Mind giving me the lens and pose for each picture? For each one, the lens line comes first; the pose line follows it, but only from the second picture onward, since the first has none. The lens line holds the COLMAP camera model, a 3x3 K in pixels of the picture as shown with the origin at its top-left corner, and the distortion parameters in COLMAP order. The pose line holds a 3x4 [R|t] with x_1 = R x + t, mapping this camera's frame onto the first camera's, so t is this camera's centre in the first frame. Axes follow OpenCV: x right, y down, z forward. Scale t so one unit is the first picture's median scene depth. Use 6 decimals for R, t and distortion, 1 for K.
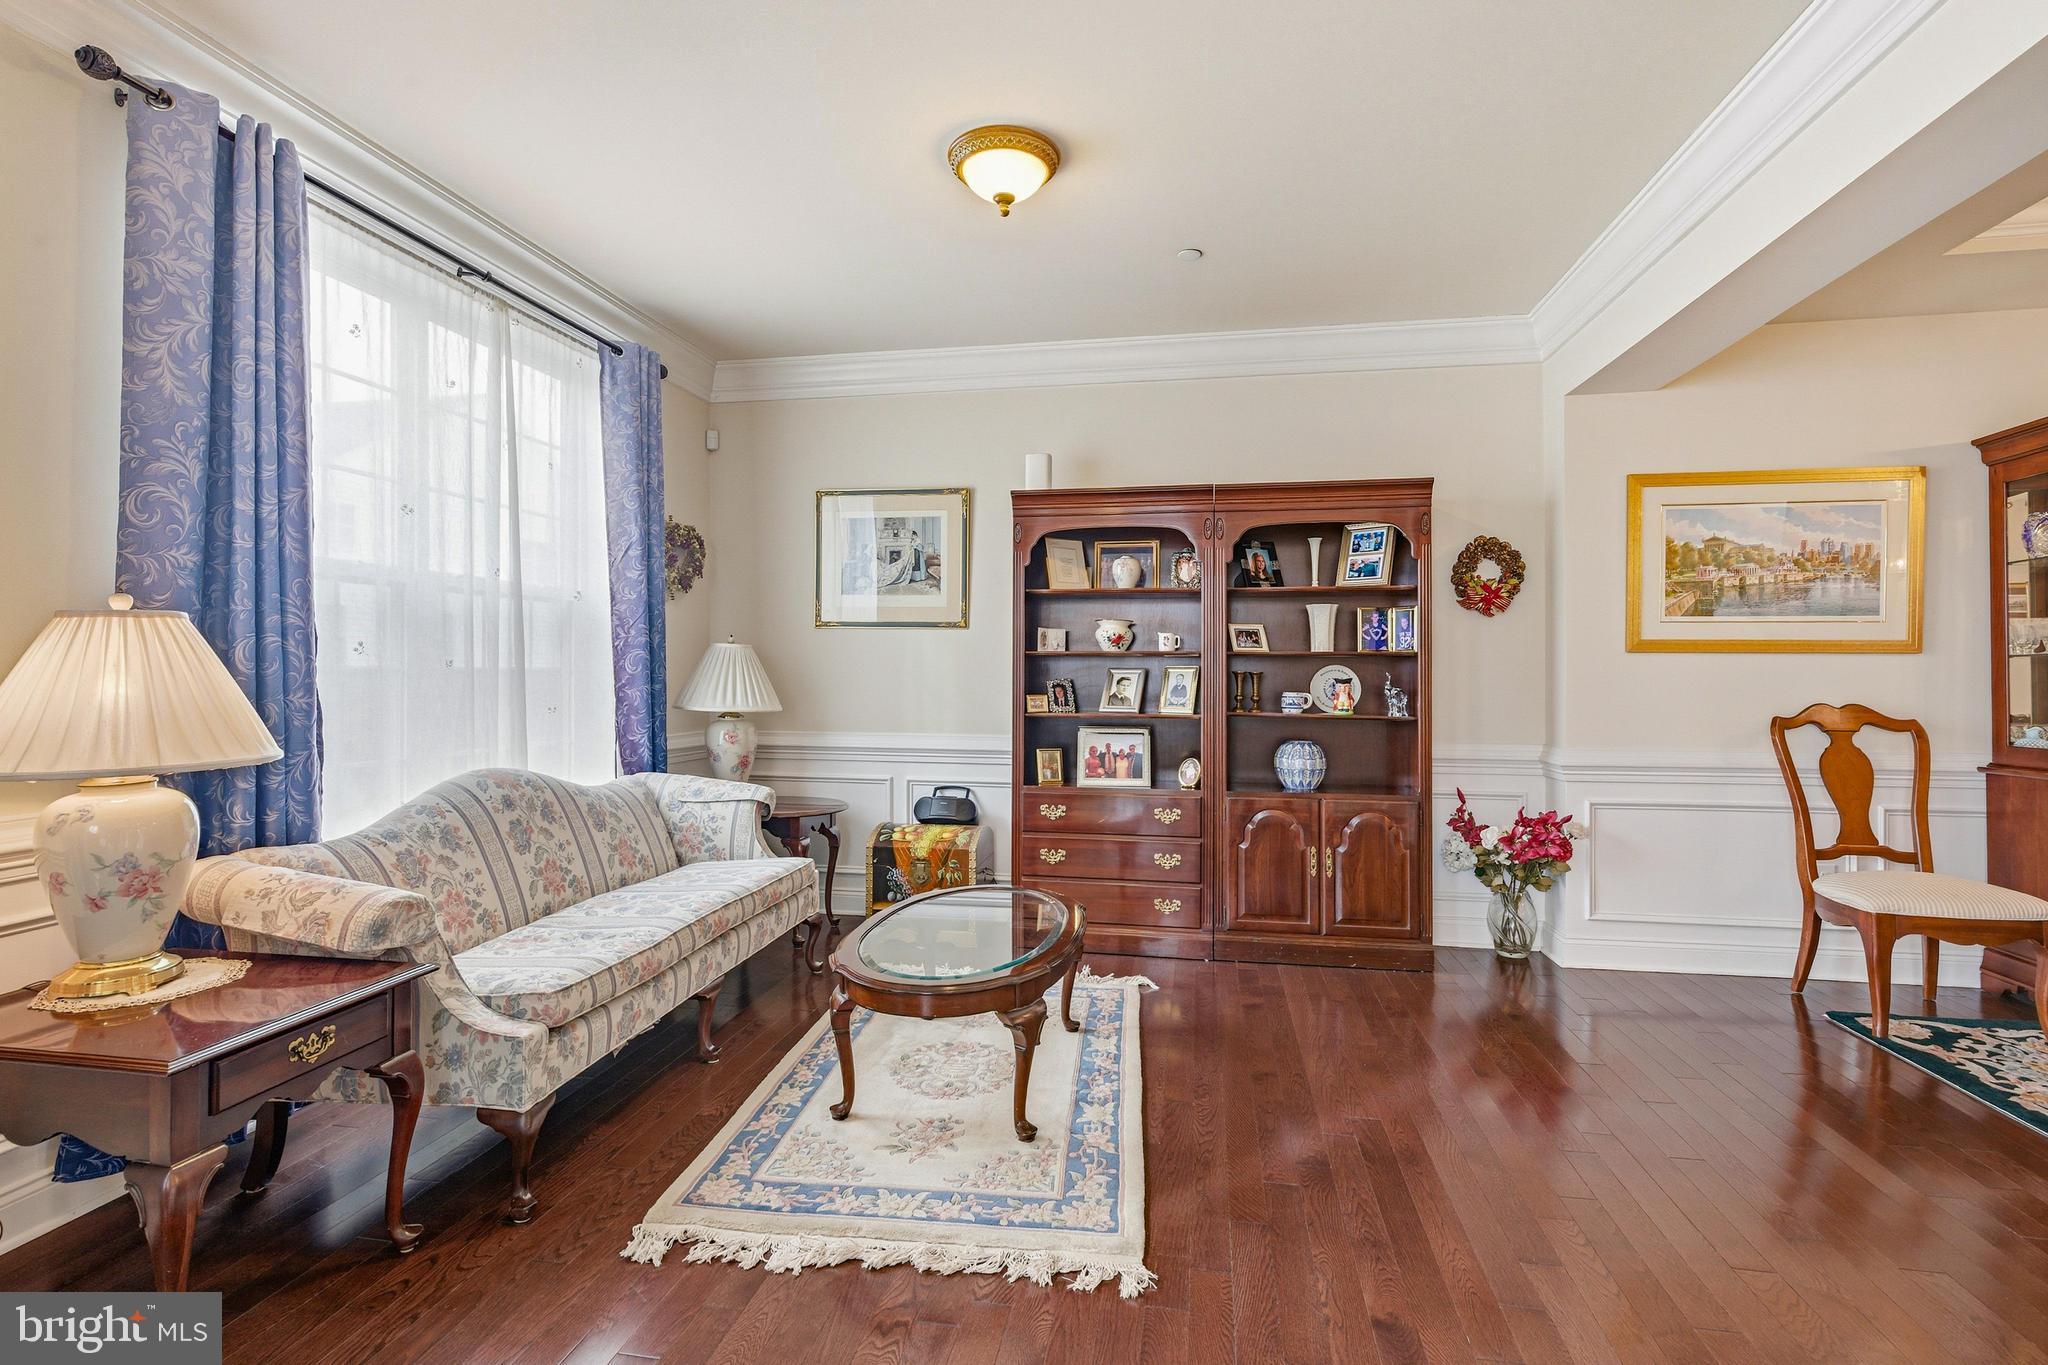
lens RADIAL K [[961.0, 0, 1033.1], [0, 961.0, 672.7], [0, 0, 1]] dist [-0.001650, 0.000127]
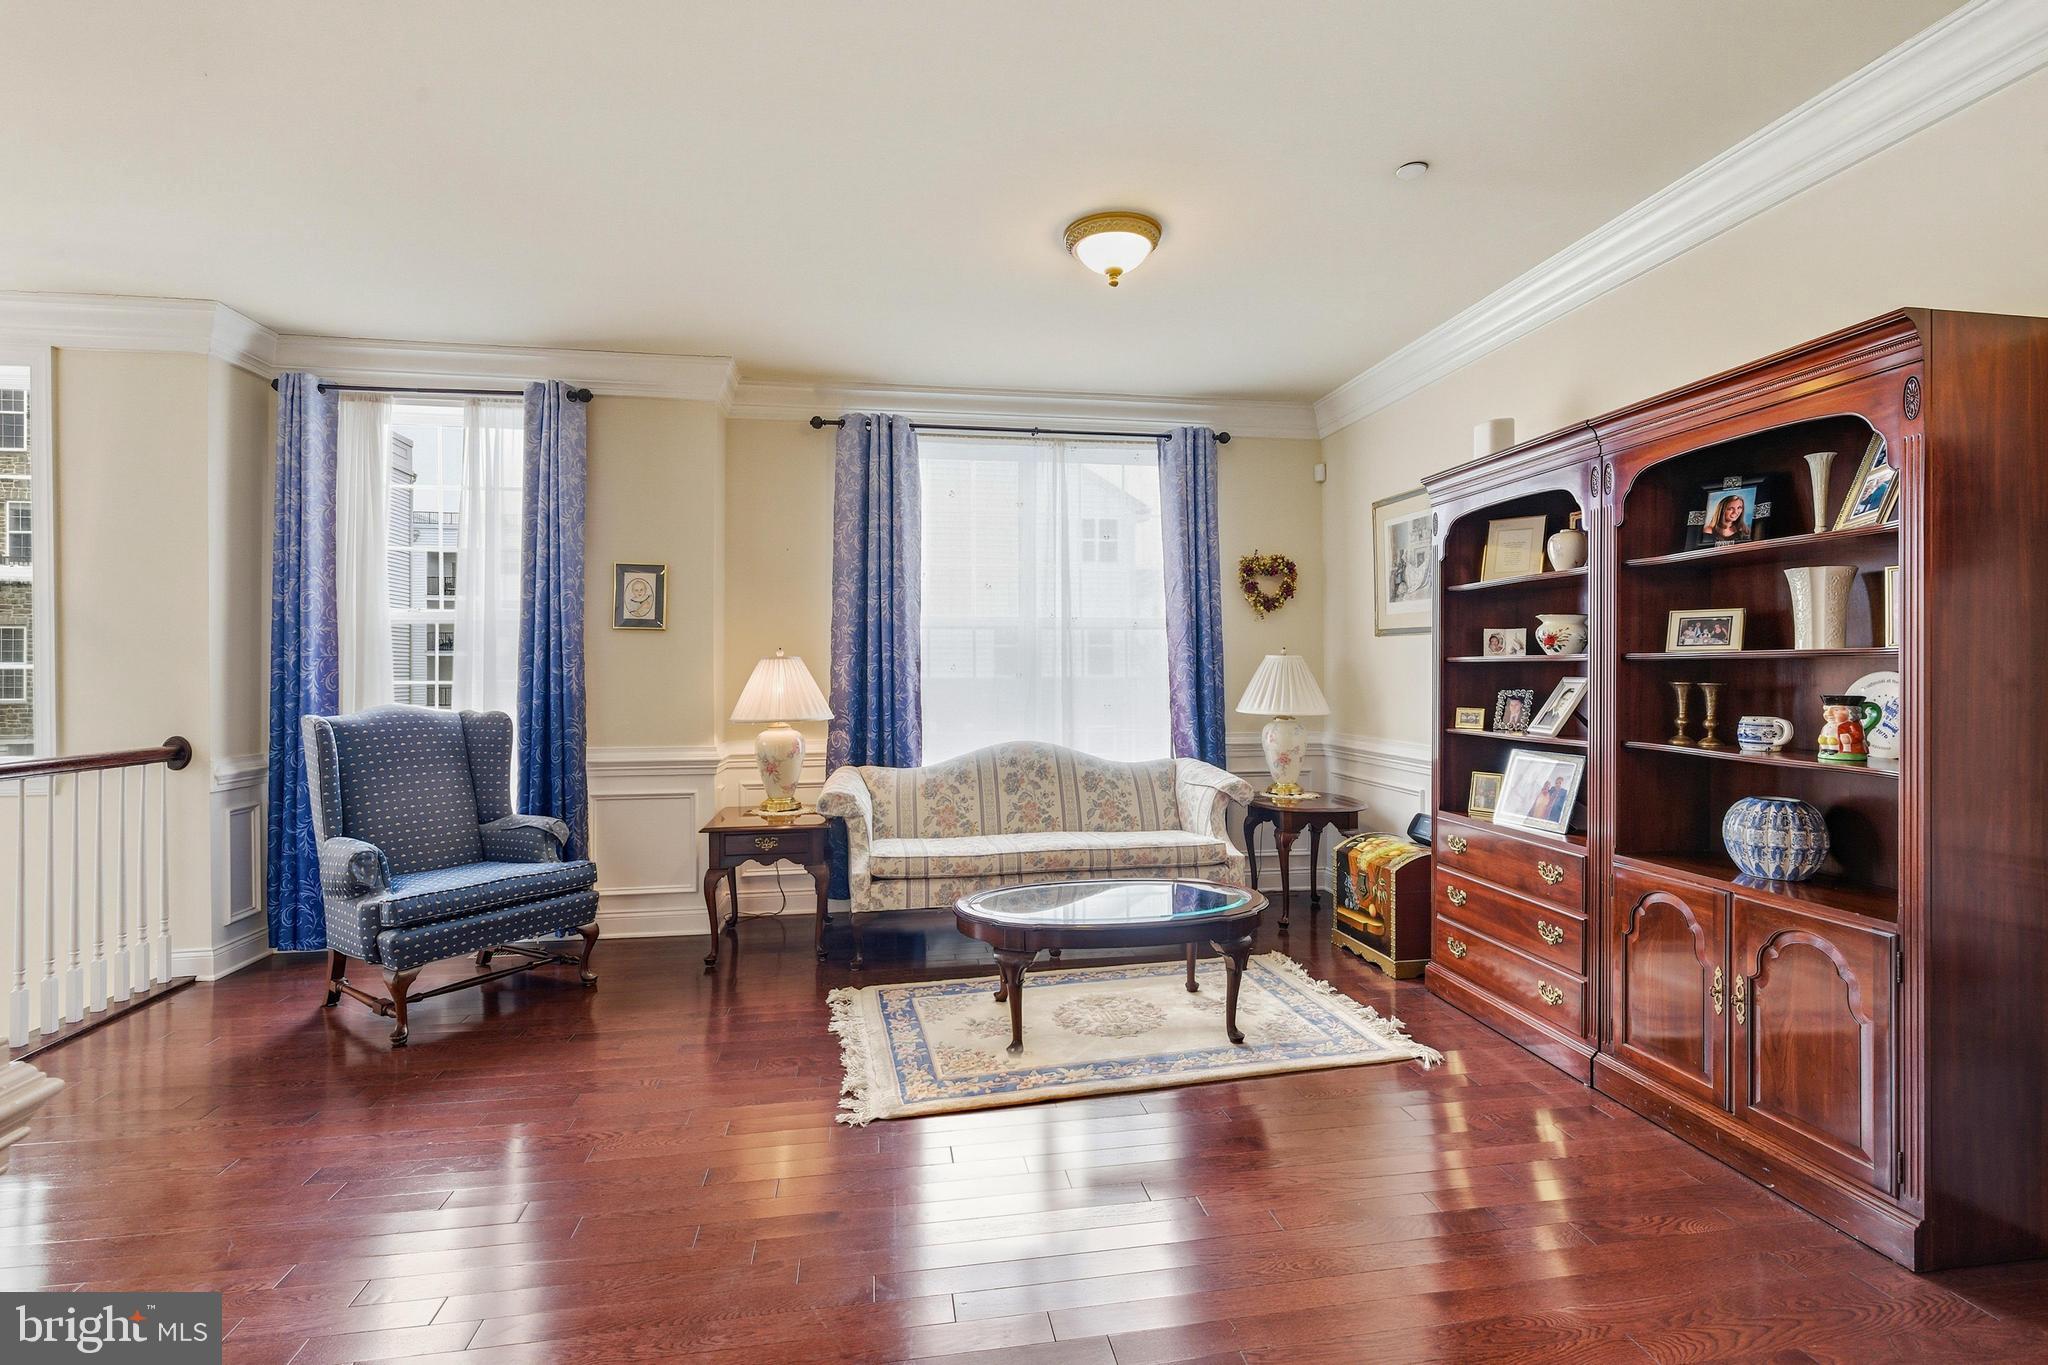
lens RADIAL K [[961.0, 0, 1033.1], [0, 961.0, 672.7], [0, 0, 1]] dist [-0.001650, 0.000127]
pose [[0.319090, -0.003280, -0.947719, 0.885358], [0.001907, 0.999994, -0.002818, -0.008421], [0.947722, -0.000908, 0.319095, 0.463687]]
